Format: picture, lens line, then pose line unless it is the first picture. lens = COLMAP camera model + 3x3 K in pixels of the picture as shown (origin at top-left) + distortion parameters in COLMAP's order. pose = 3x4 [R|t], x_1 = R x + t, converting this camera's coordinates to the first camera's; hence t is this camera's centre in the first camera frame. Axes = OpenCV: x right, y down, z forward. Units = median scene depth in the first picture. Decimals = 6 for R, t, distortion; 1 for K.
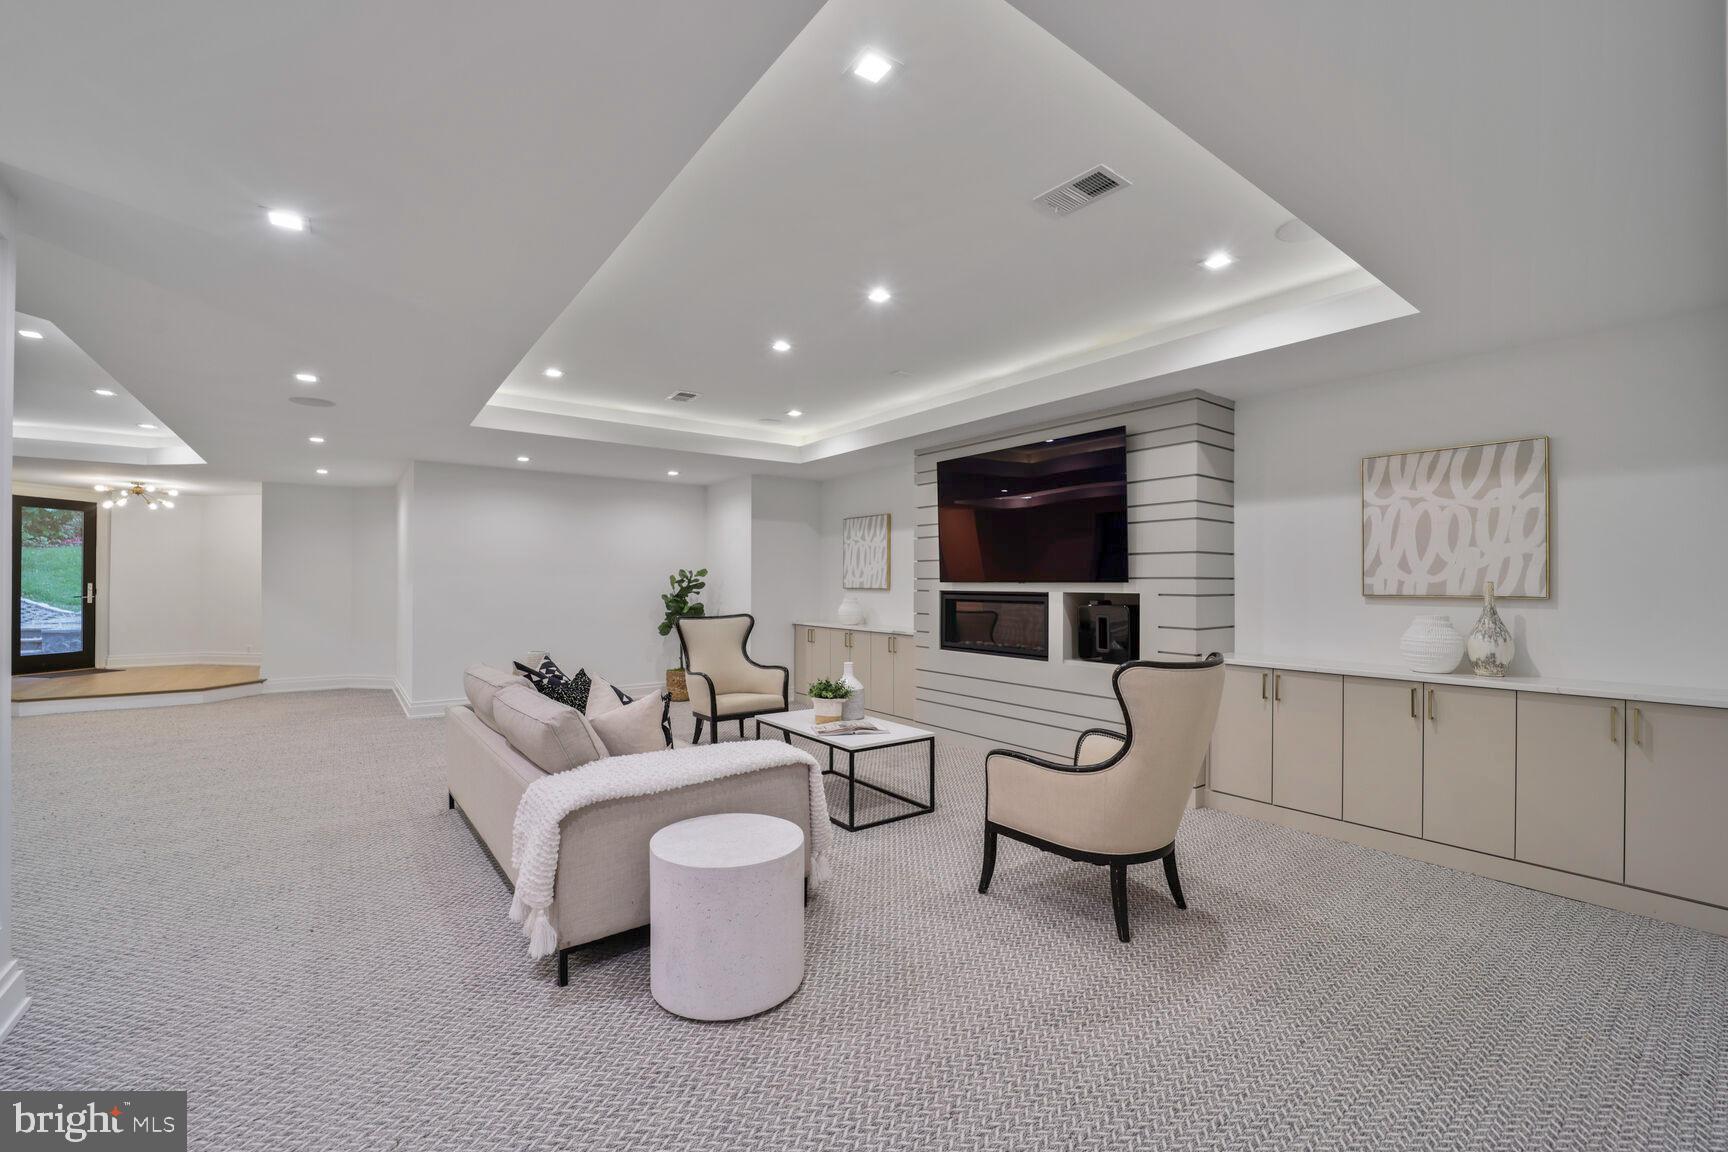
lens RADIAL K [[701.3, 0, 862.5], [0, 701.3, 578.0], [0, 0, 1]] dist [-0.021101, 0.000407]
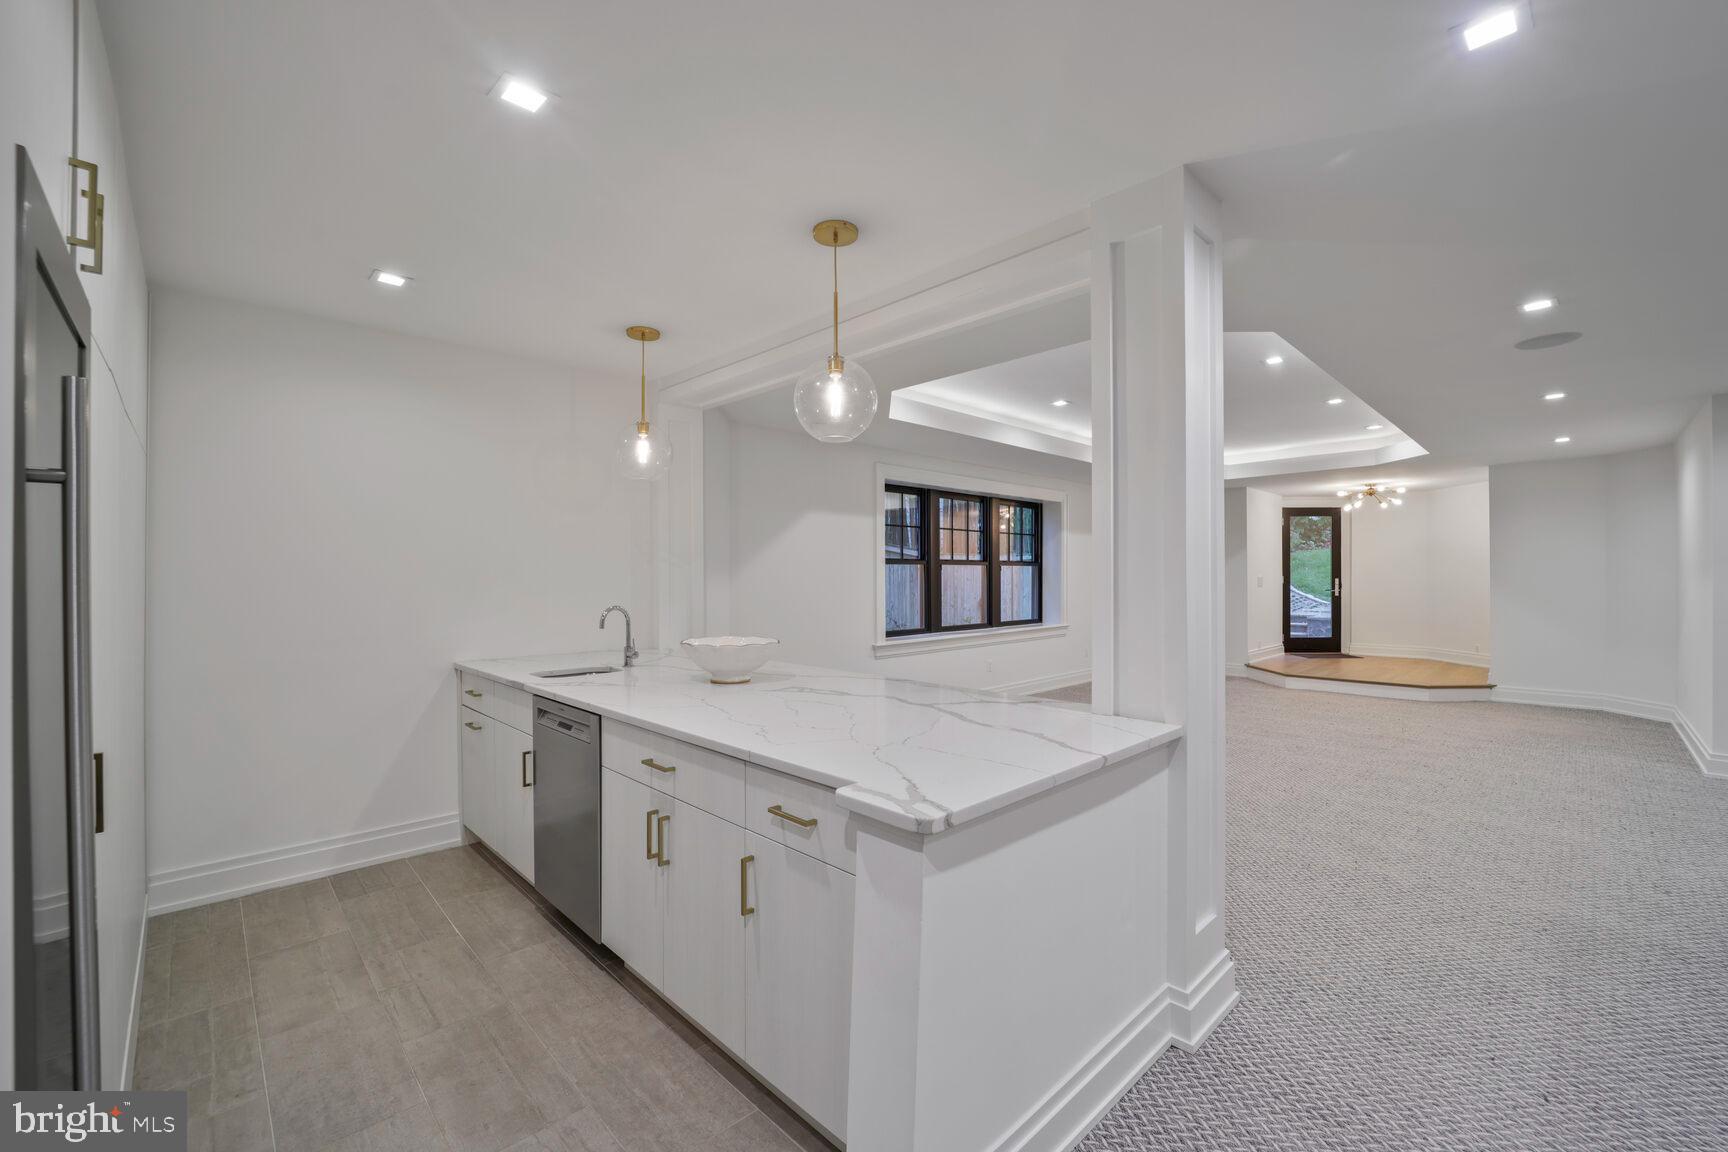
lens RADIAL K [[701.3, 0, 862.5], [0, 701.3, 578.0], [0, 0, 1]] dist [-0.021101, 0.000407]
pose [[0.112211, -0.002596, -0.993681, -0.068812], [0.010186, 0.999947, -0.001462, 0.000753], [0.993632, -0.009957, 0.112231, 0.085425]]
